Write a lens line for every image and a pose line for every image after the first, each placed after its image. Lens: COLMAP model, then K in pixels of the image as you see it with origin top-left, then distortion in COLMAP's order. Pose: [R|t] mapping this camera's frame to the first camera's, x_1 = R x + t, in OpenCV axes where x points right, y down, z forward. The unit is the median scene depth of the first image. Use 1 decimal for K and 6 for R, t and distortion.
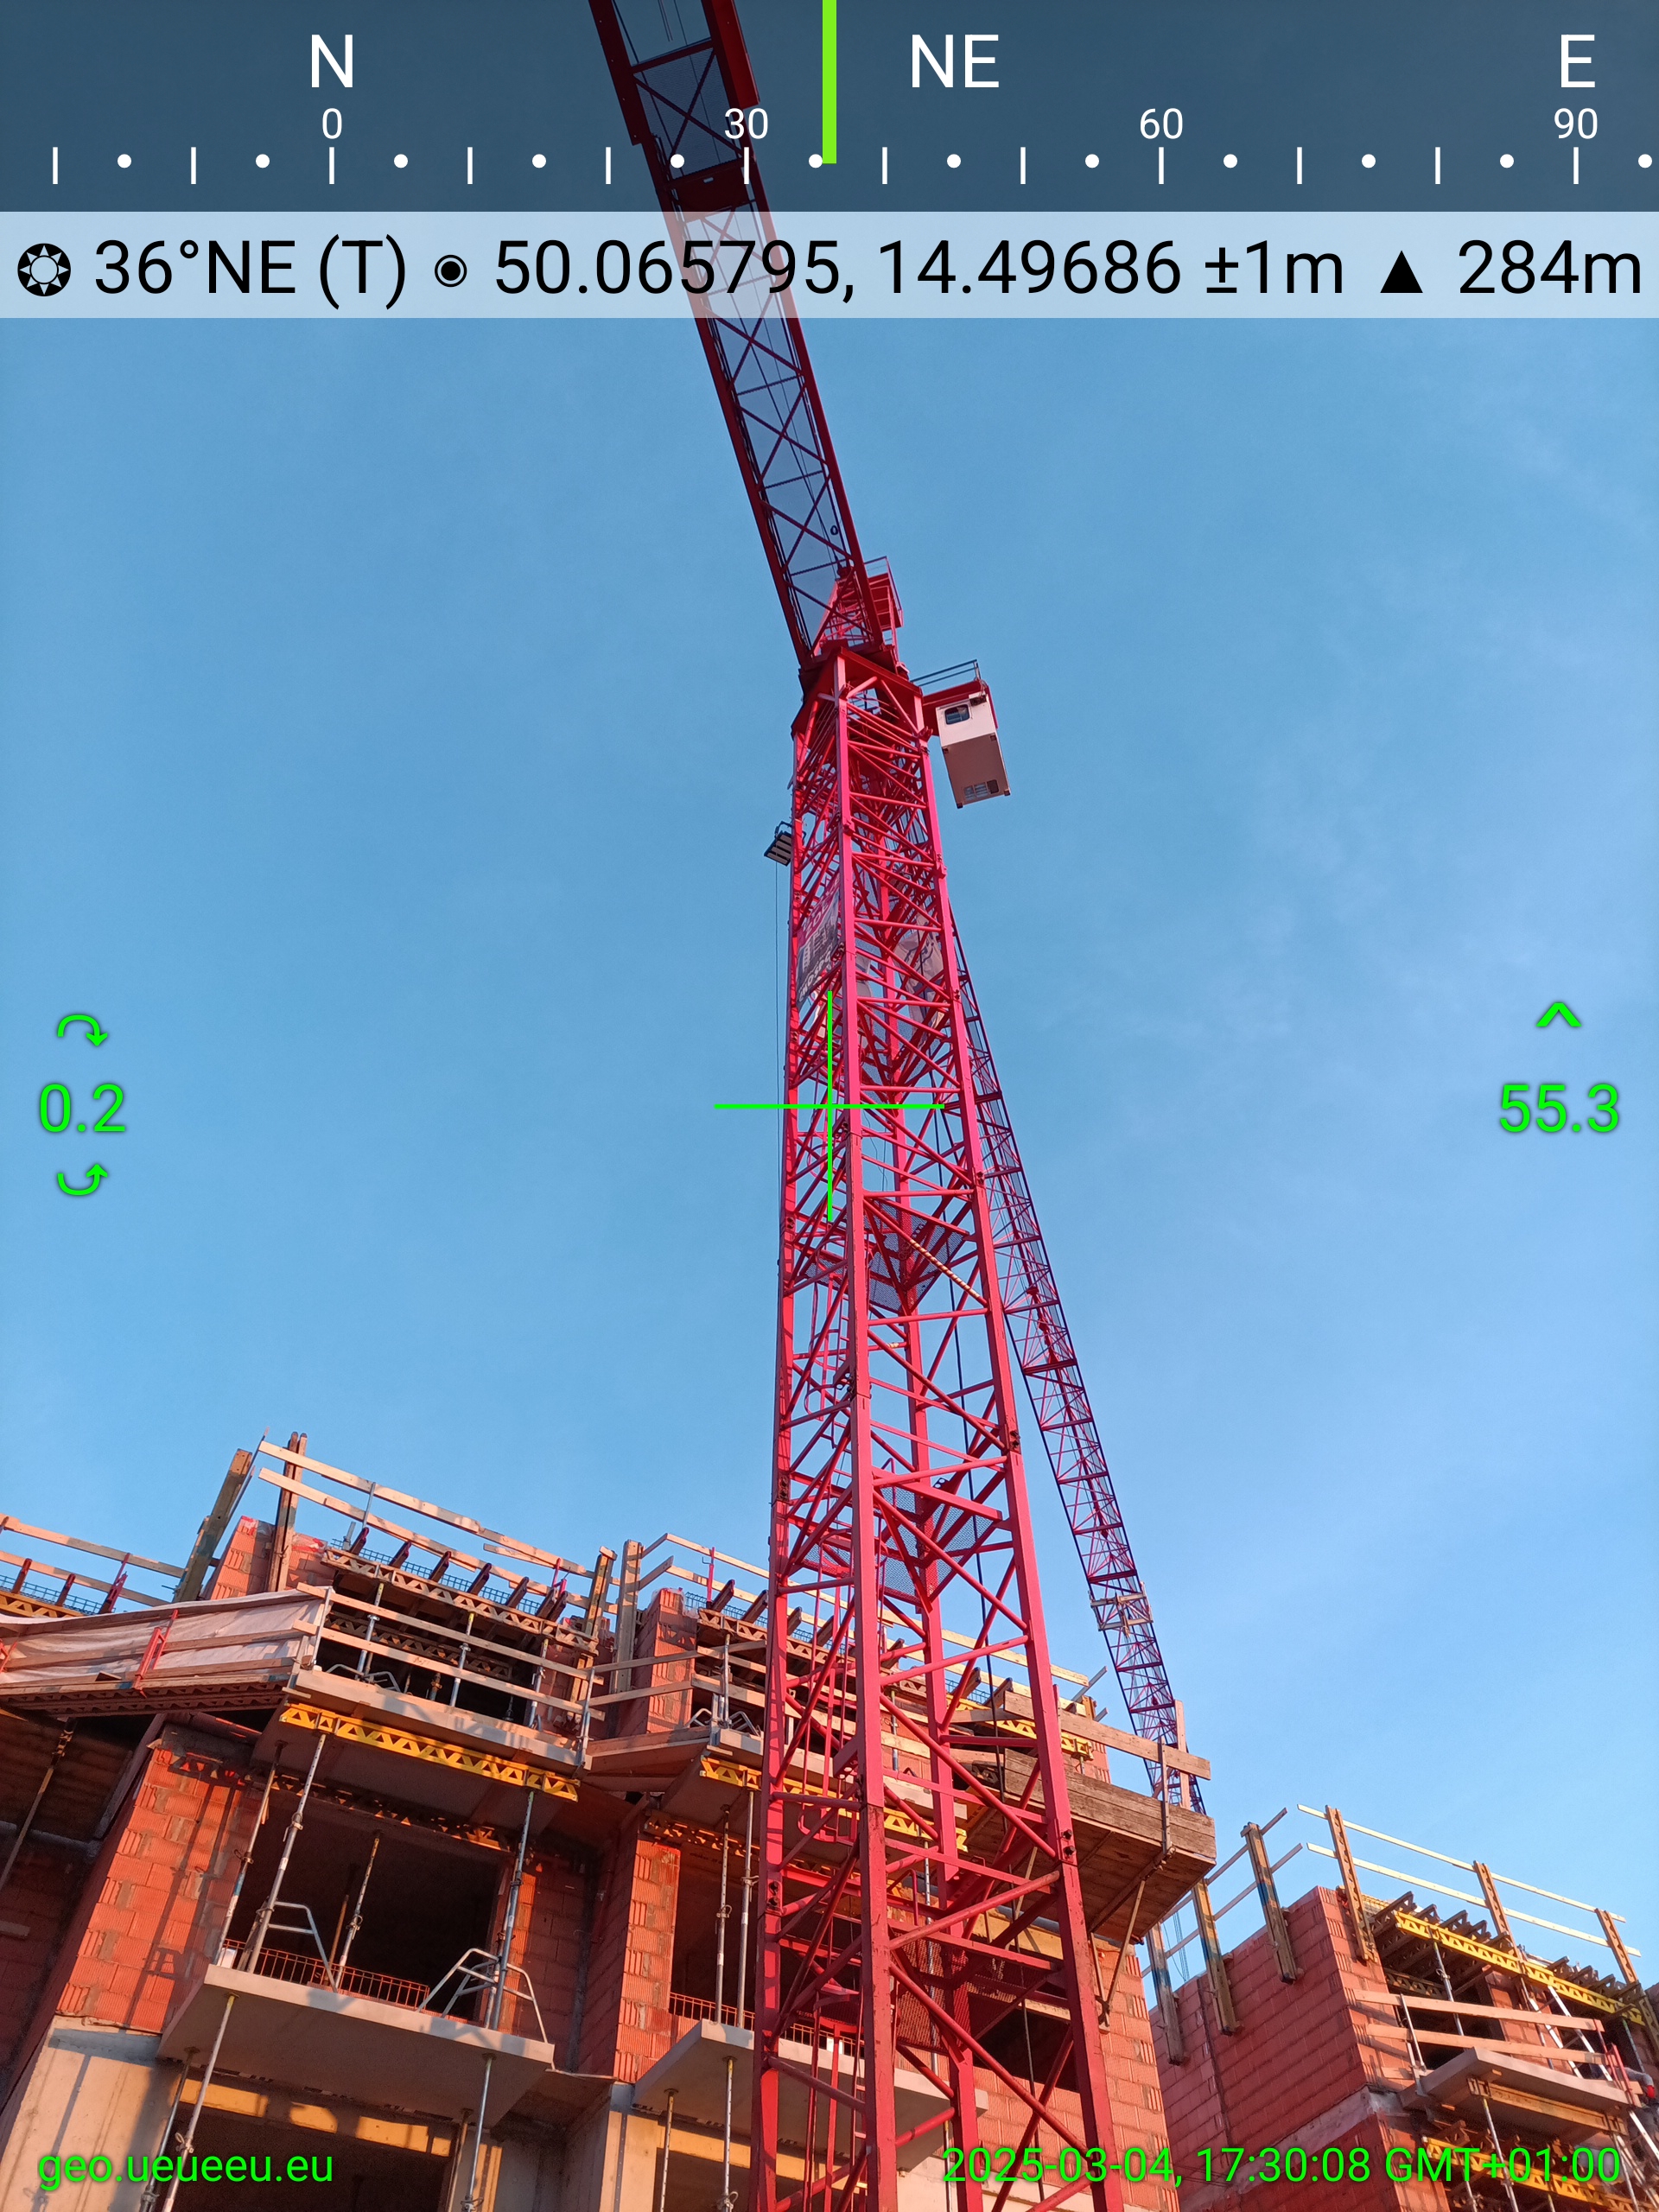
lens RADIAL K [[1628.4, 0, 833.7], [0, 1628.4, 1105.1], [0, 0, 1]] dist [0.078469, -0.068659]
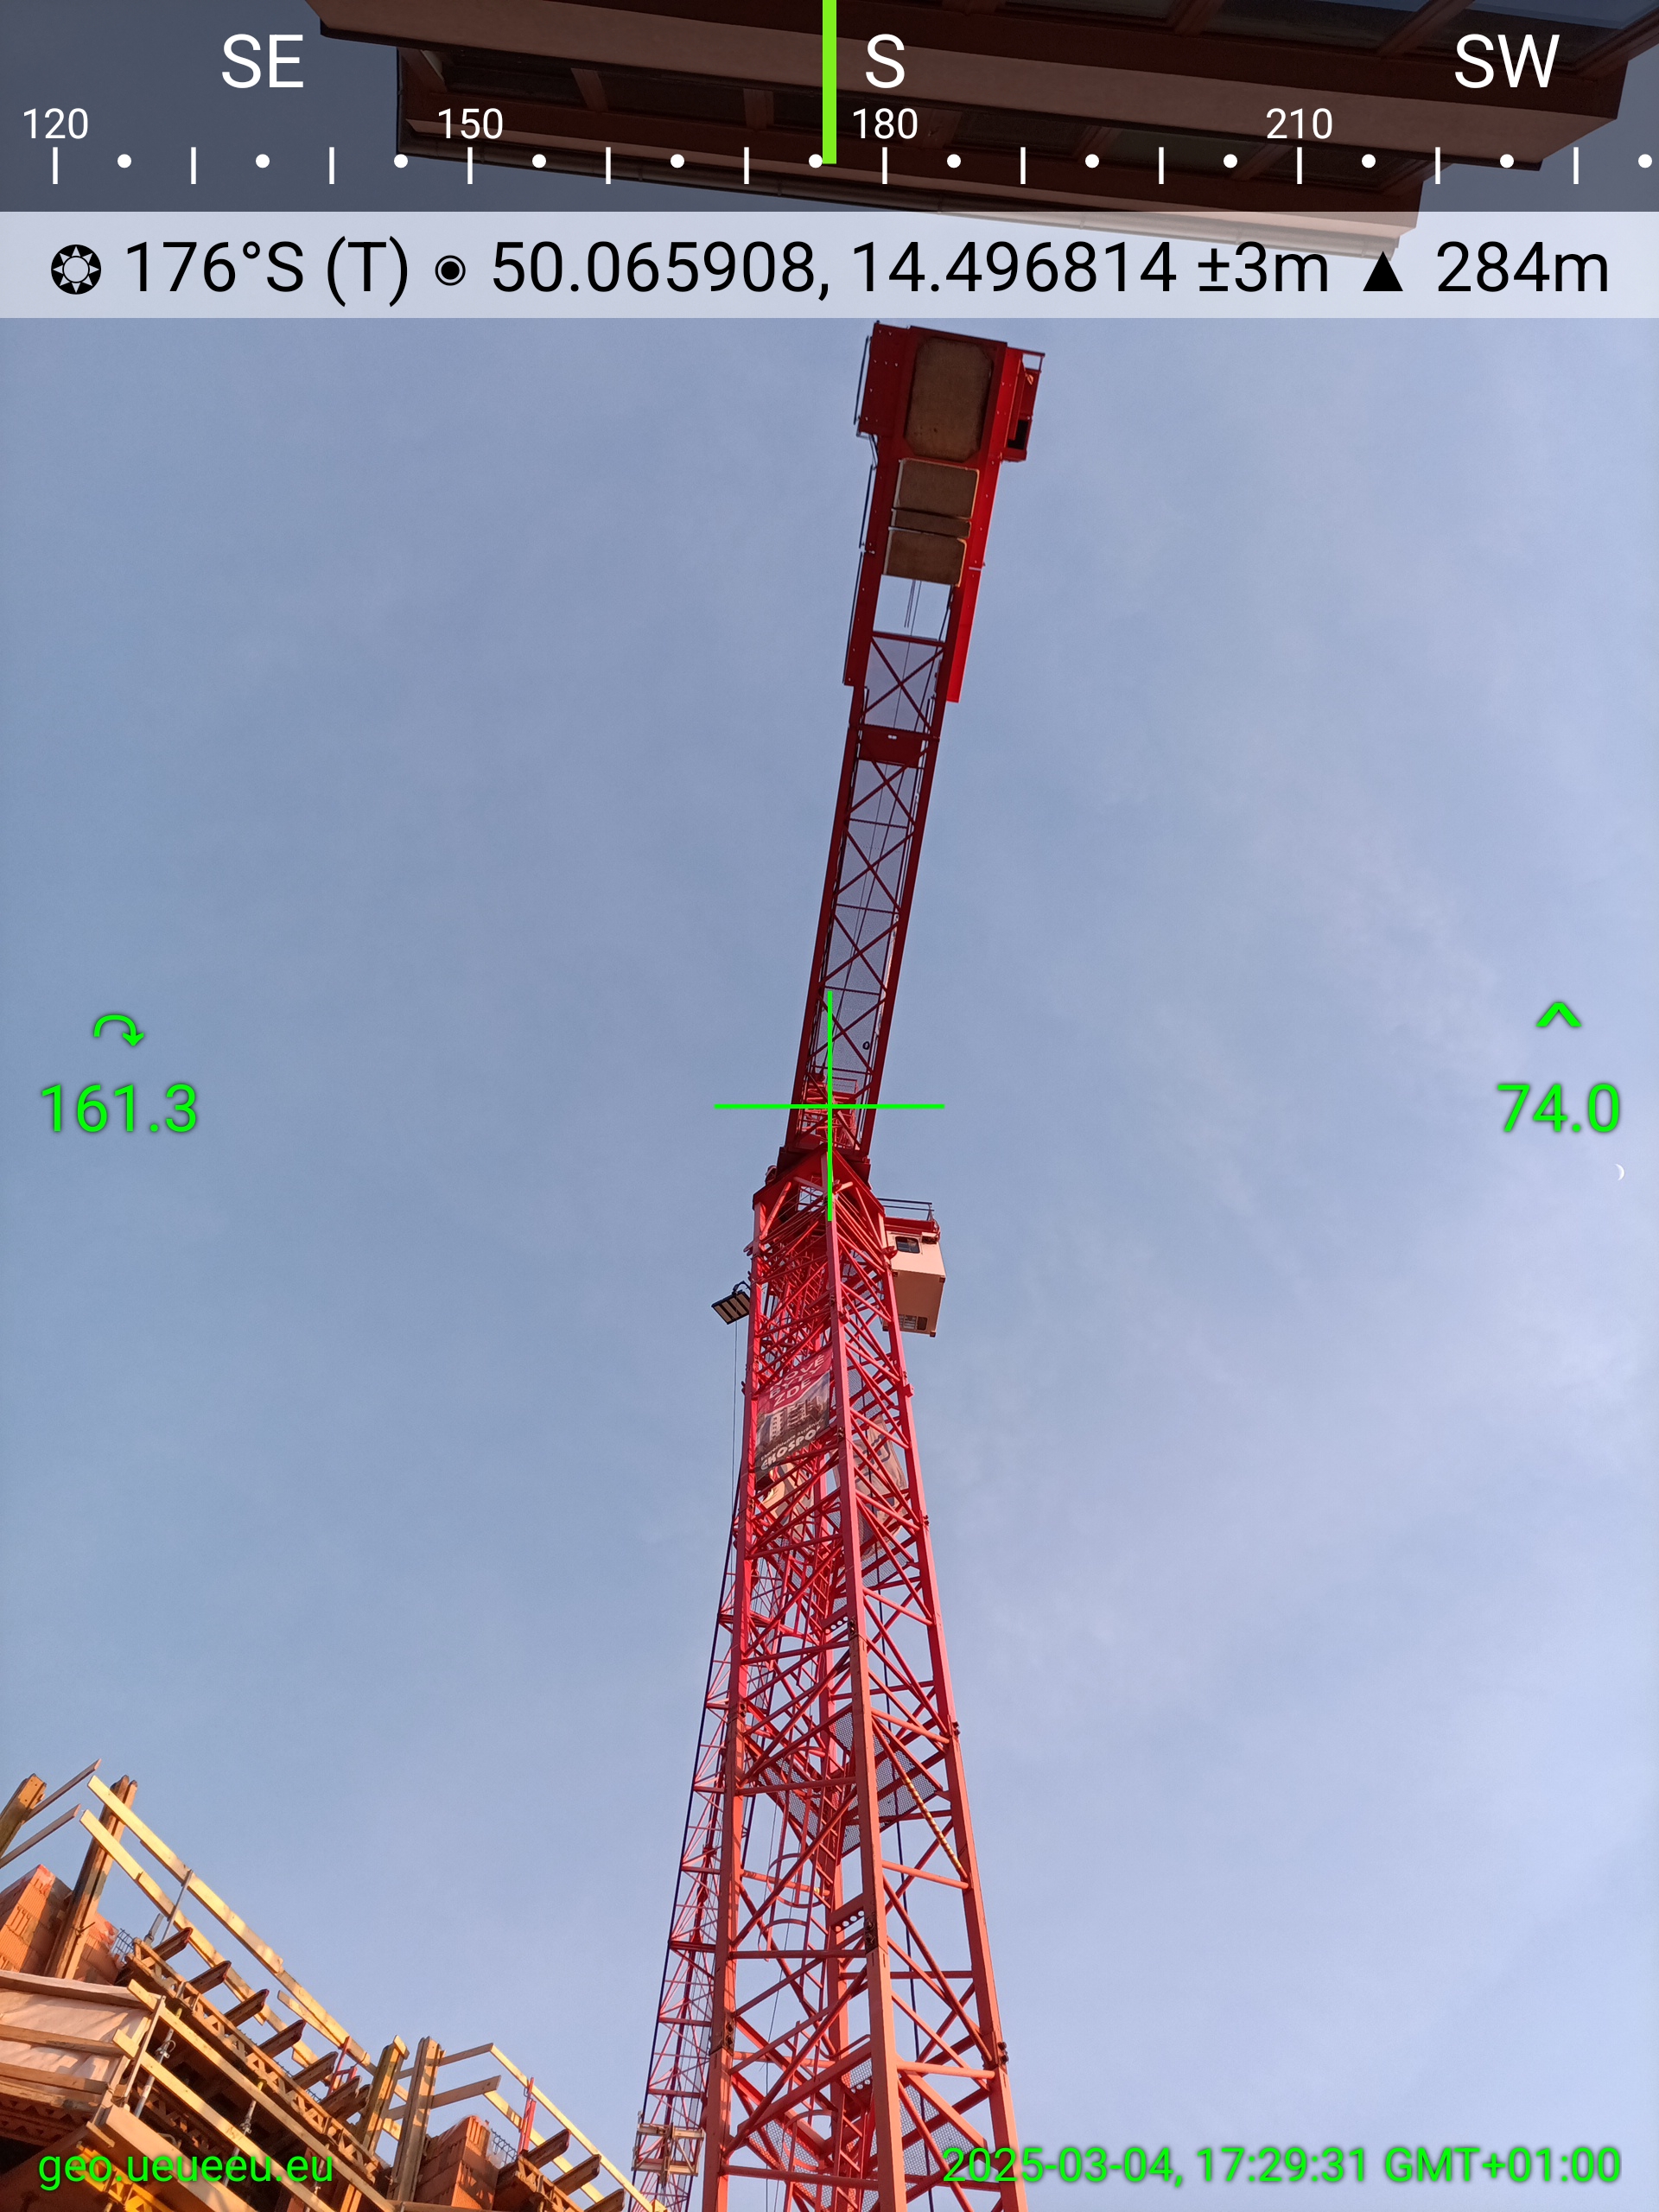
lens RADIAL K [[1631.6, 0, 835.0], [0, 1631.6, 1094.6], [0, 0, 1]] dist [0.069357, -0.066716]
pose [[0.914091, 0.379086, 0.143986, -0.258284], [-0.315171, 0.887579, -0.335963, 0.064288], [-0.255158, 0.261721, 0.930804, 0.046530]]
